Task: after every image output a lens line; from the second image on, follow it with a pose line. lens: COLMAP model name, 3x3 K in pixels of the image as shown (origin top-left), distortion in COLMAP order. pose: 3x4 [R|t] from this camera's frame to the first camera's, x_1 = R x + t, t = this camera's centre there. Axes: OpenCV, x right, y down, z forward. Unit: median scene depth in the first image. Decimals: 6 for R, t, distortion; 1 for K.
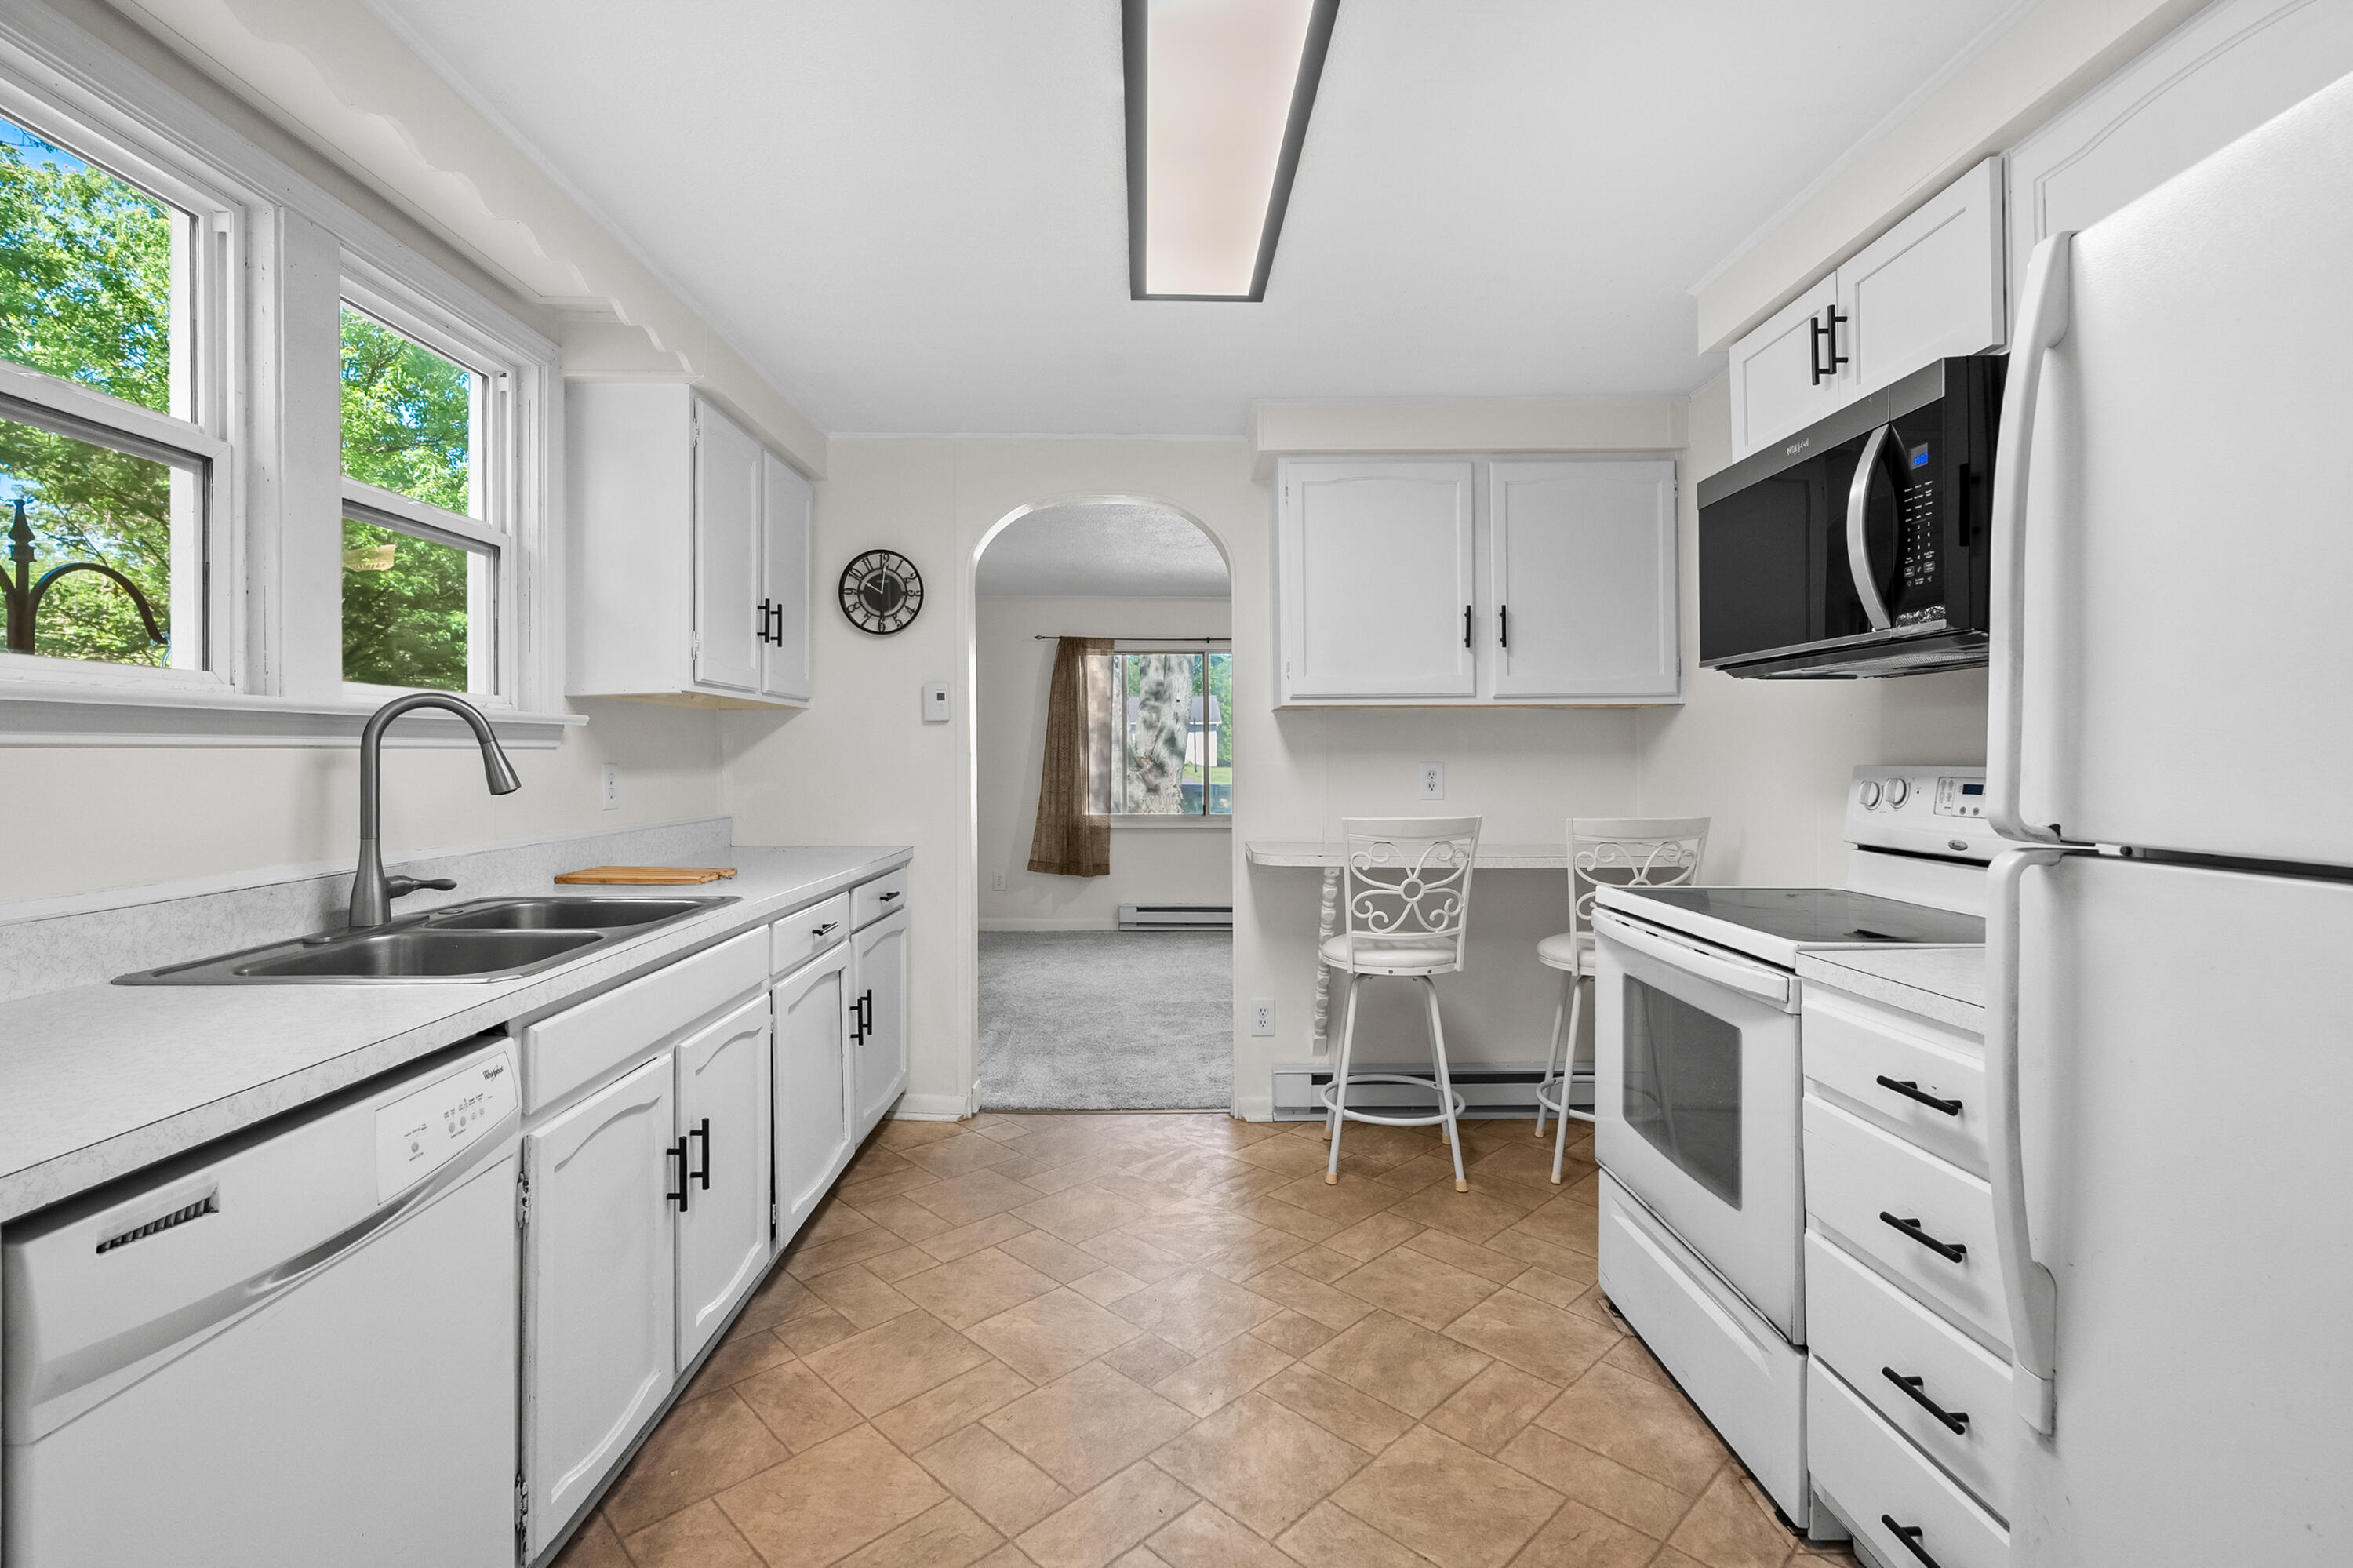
lens RADIAL K [[1071.5, 0, 1170.3], [0, 1071.5, 761.9], [0, 0, 1]] dist [-0.002655, 0.000573]
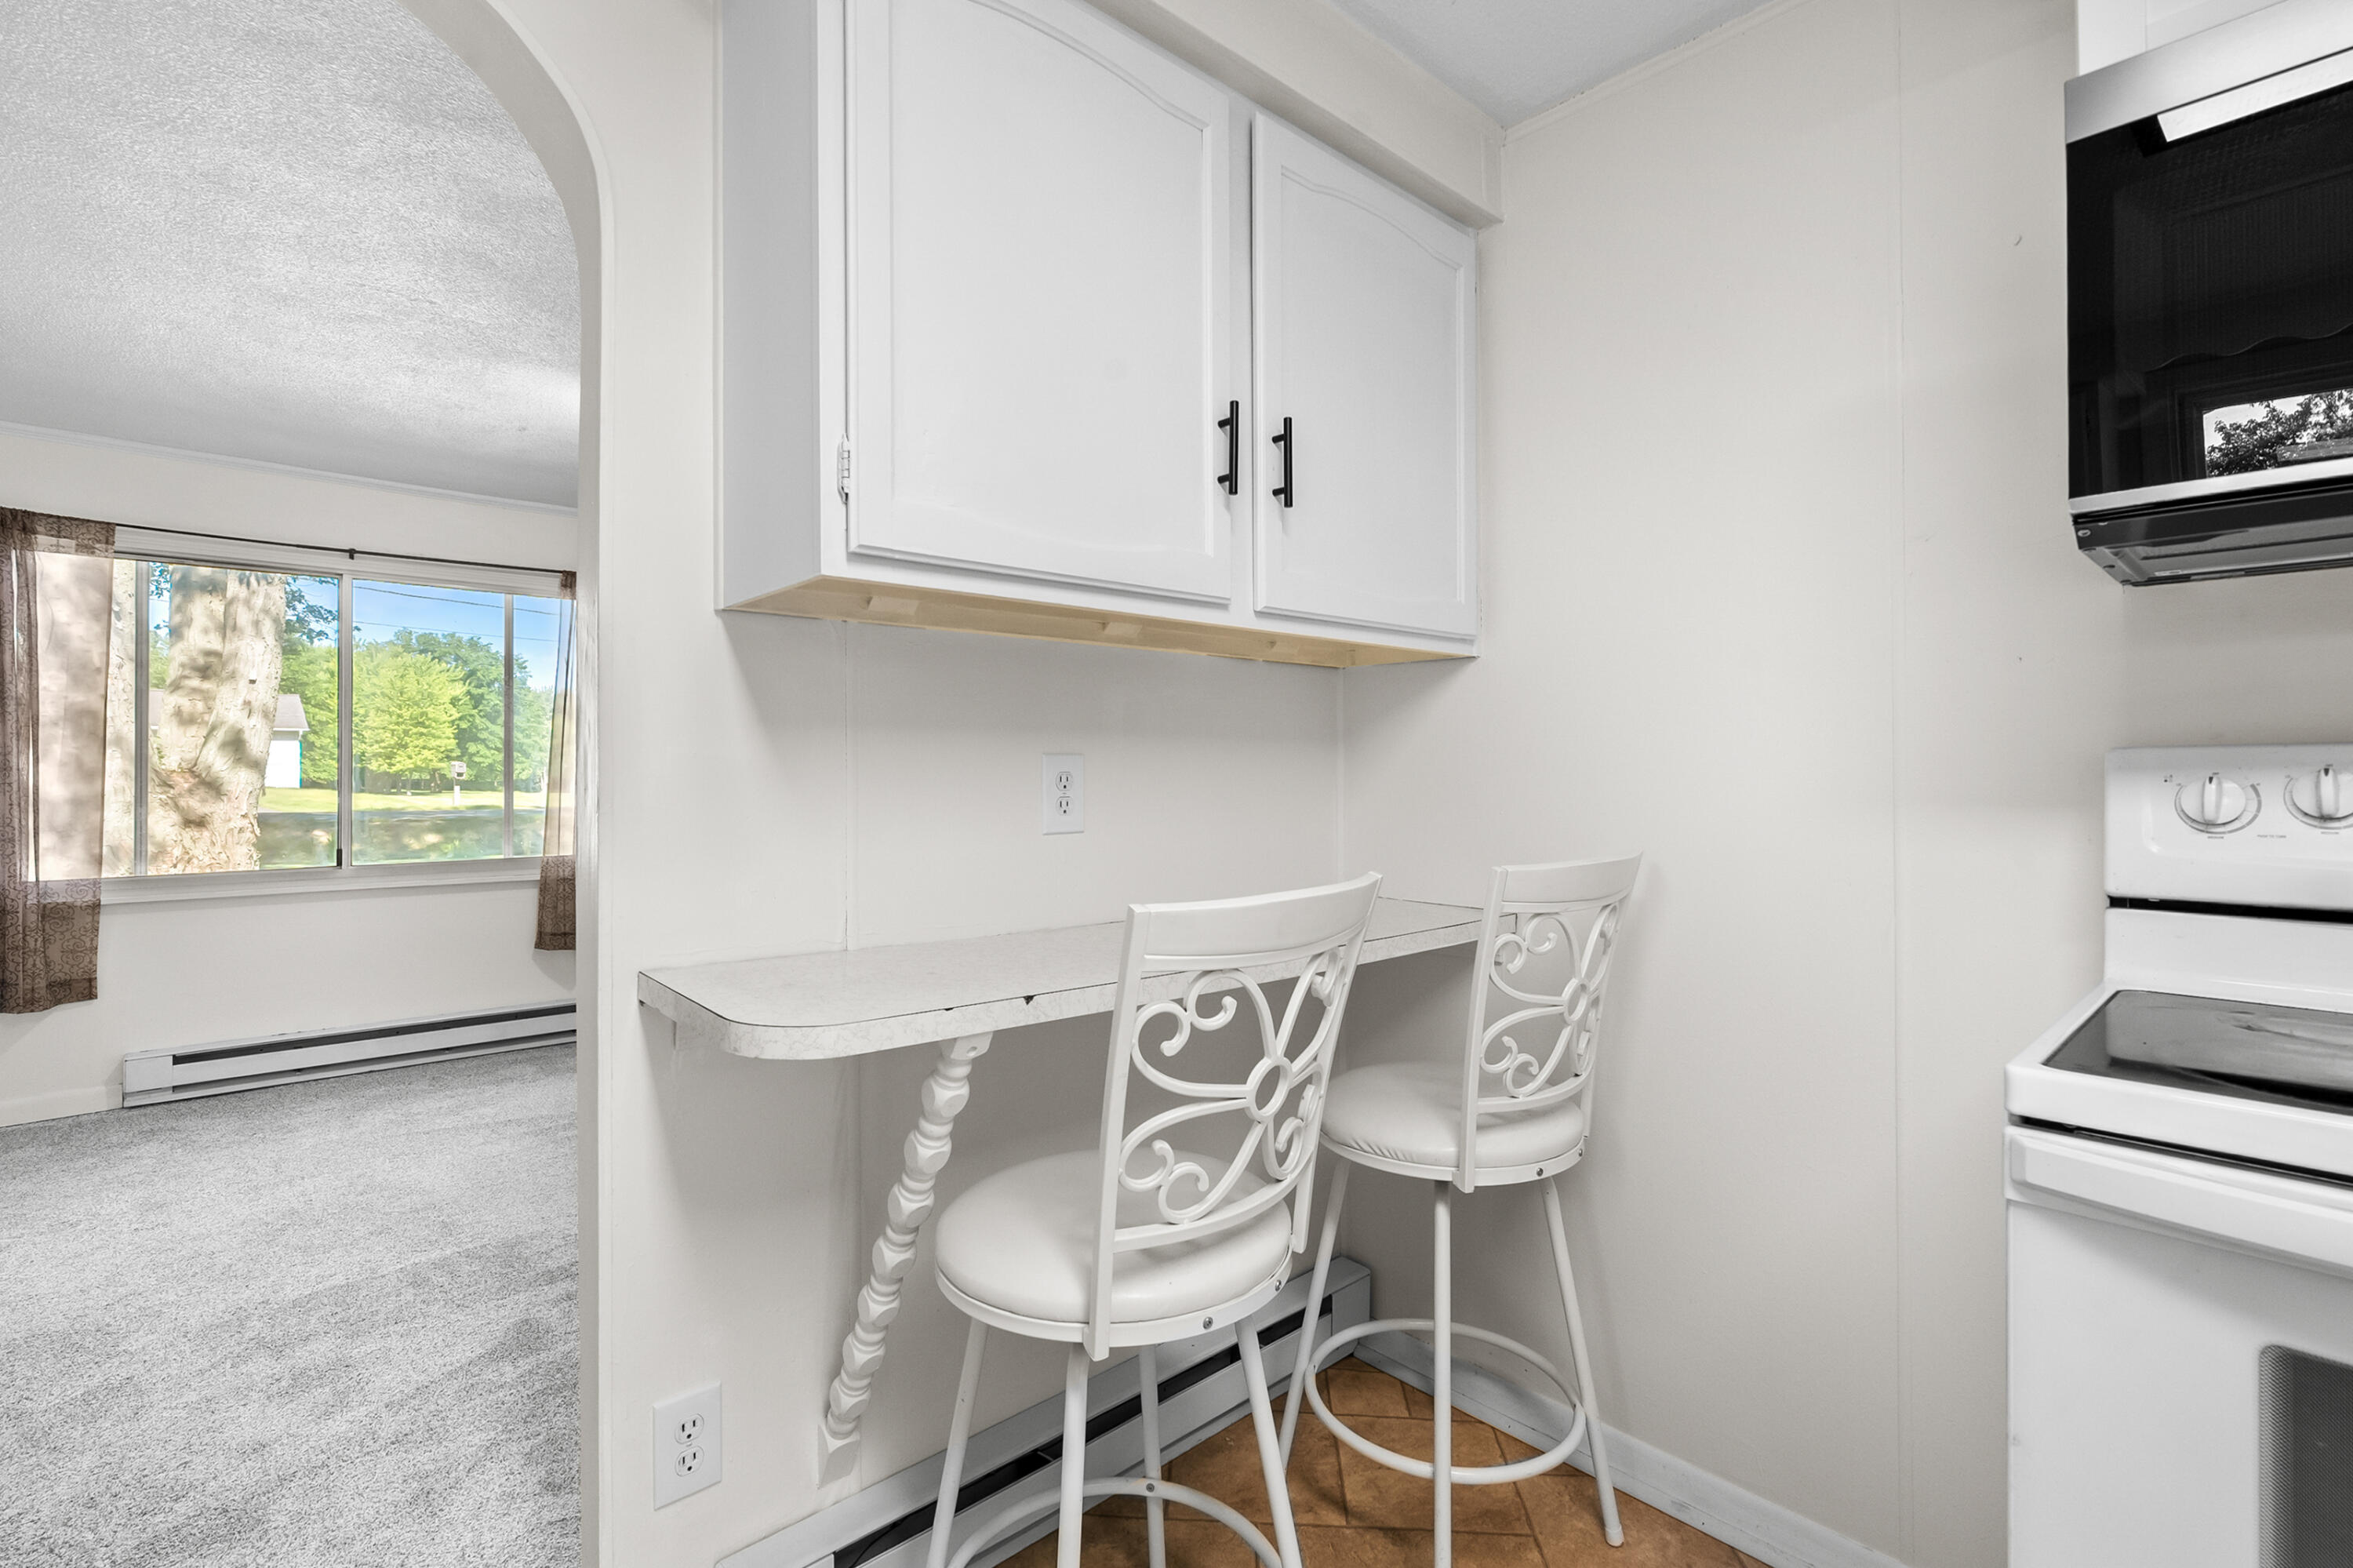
lens RADIAL K [[1071.5, 0, 1170.3], [0, 1071.5, 761.9], [0, 0, 1]] dist [-0.002655, 0.000573]
pose [[0.744906, 0.005390, 0.667147, -0.036212], [0.005301, 0.999888, -0.013997, 0.010352], [-0.667148, 0.013963, 0.744794, 0.617449]]
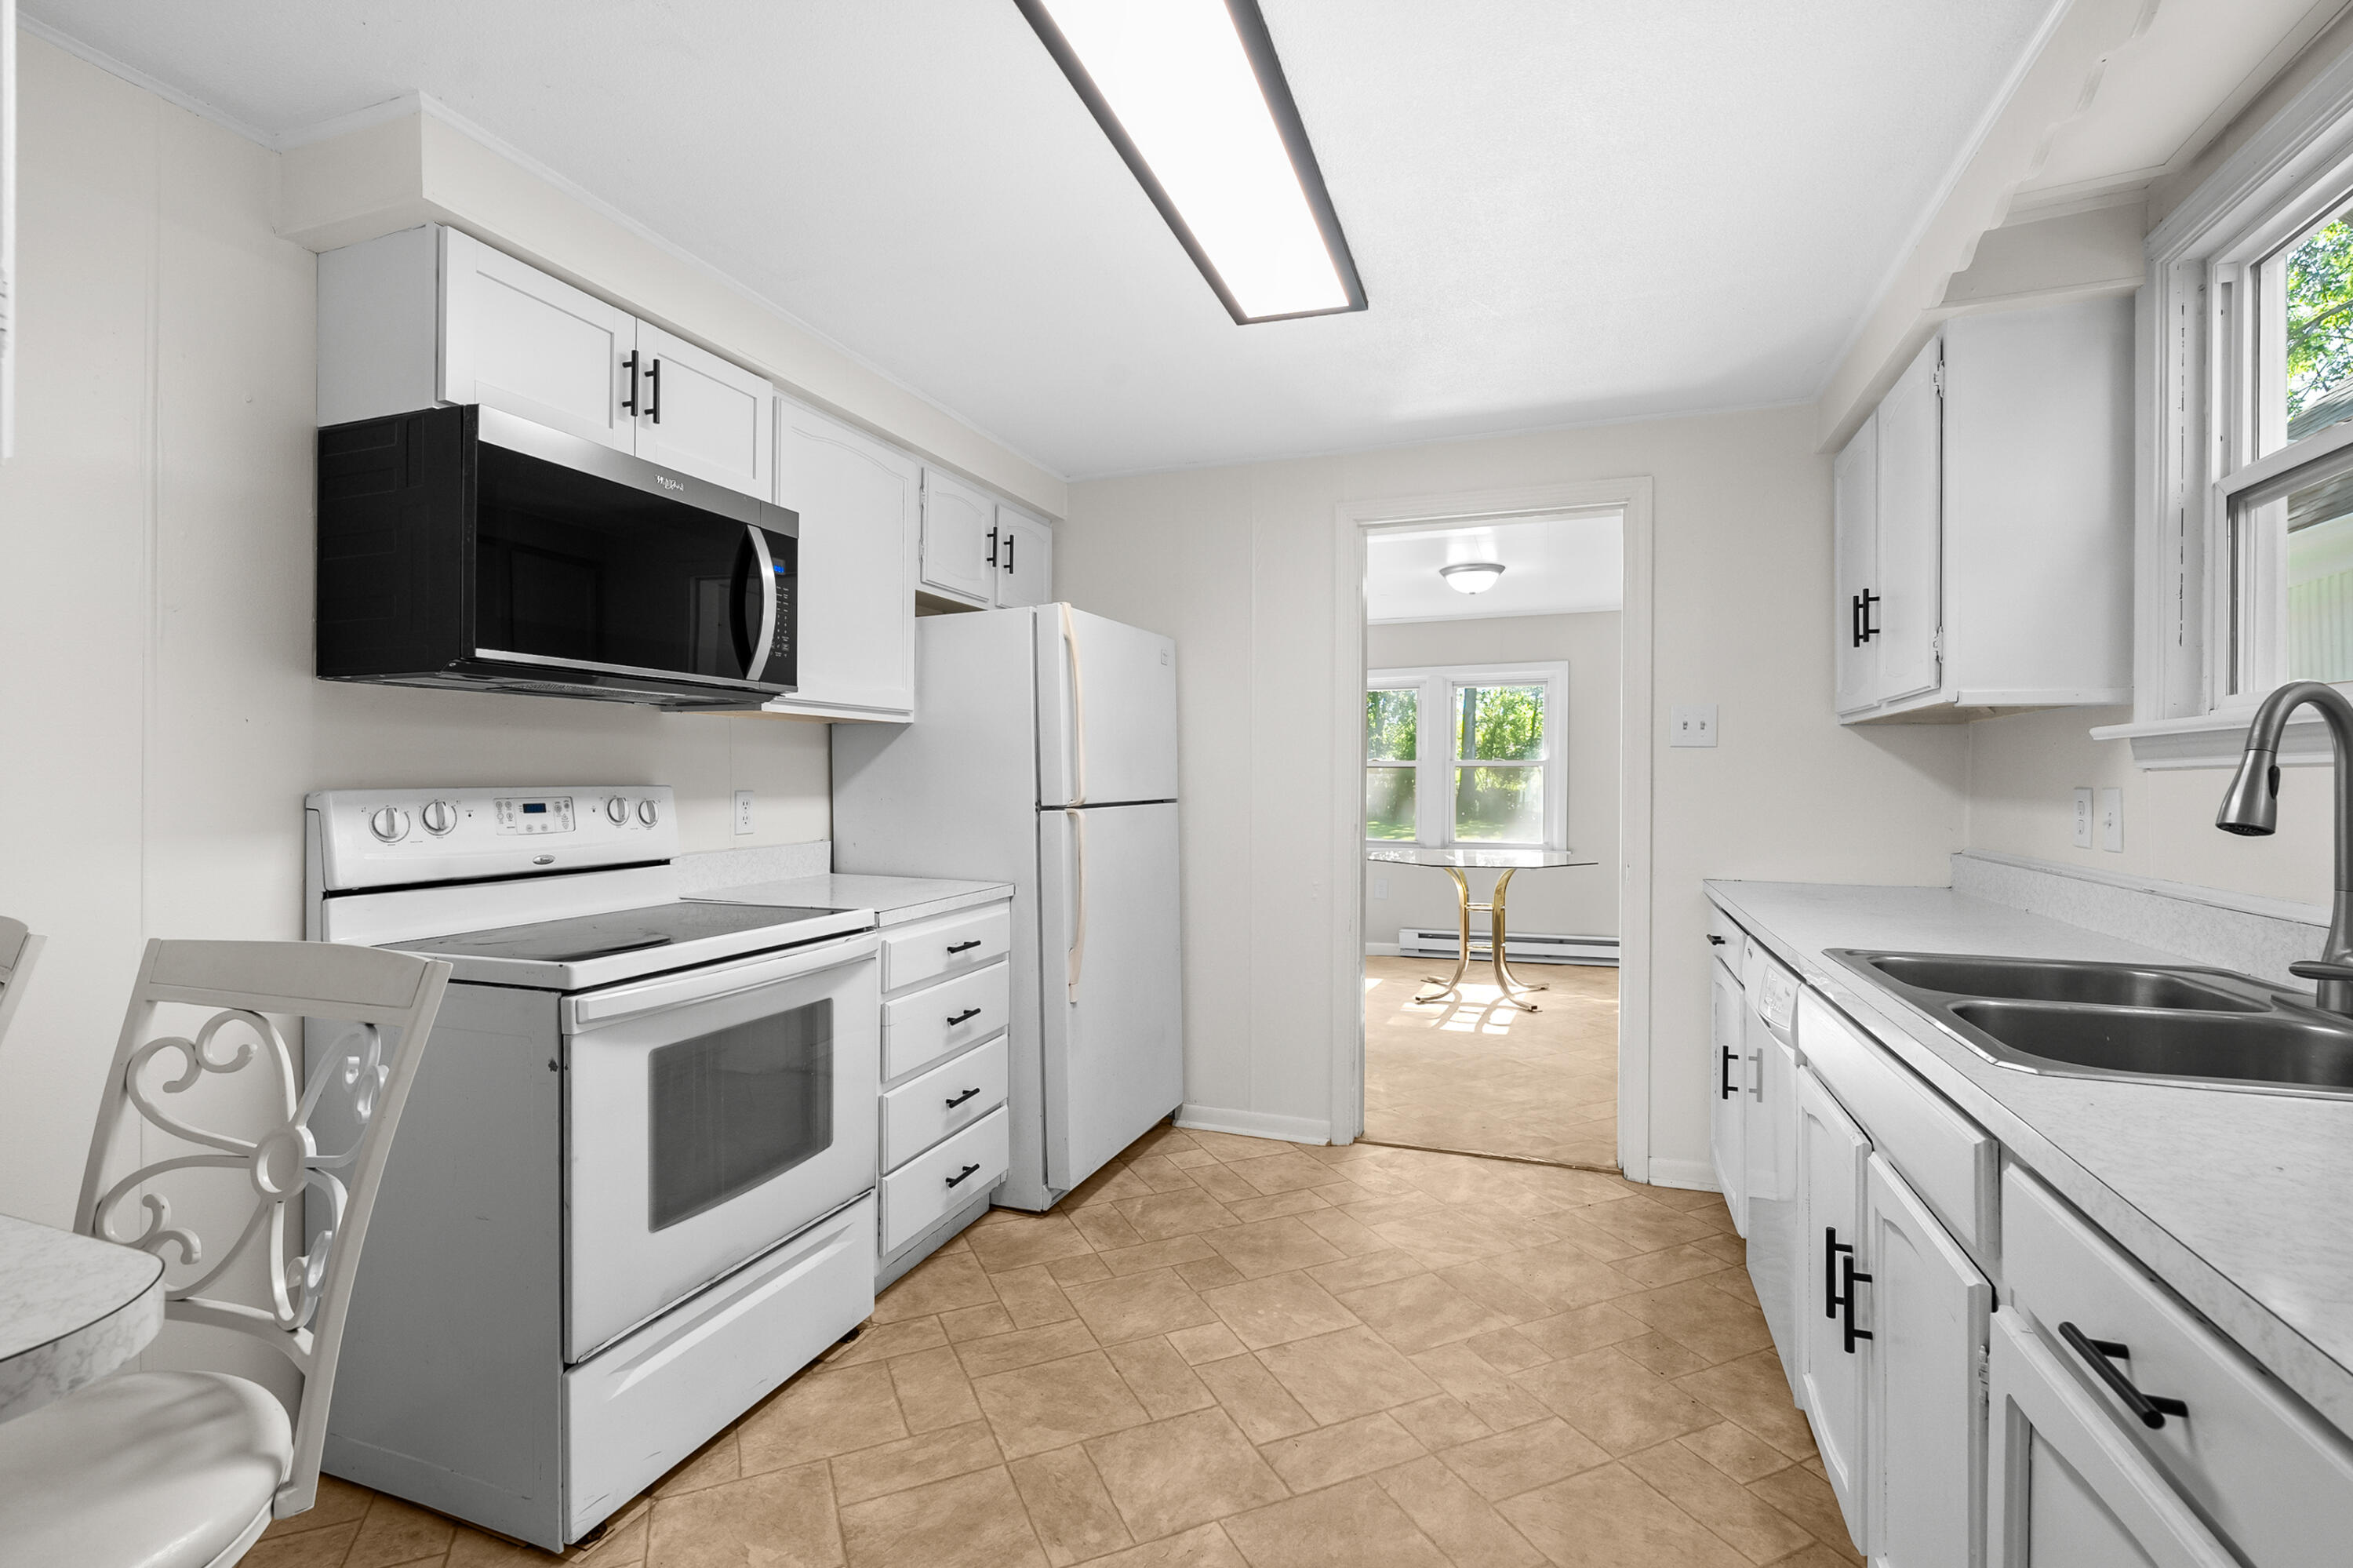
lens RADIAL K [[1071.5, 0, 1170.3], [0, 1071.5, 761.9], [0, 0, 1]] dist [-0.002655, 0.000573]
pose [[-0.935655, 0.006060, 0.352863, -0.137758], [0.001434, 0.999910, -0.013371, -0.003419], [-0.352912, -0.012005, -0.935580, 1.012442]]
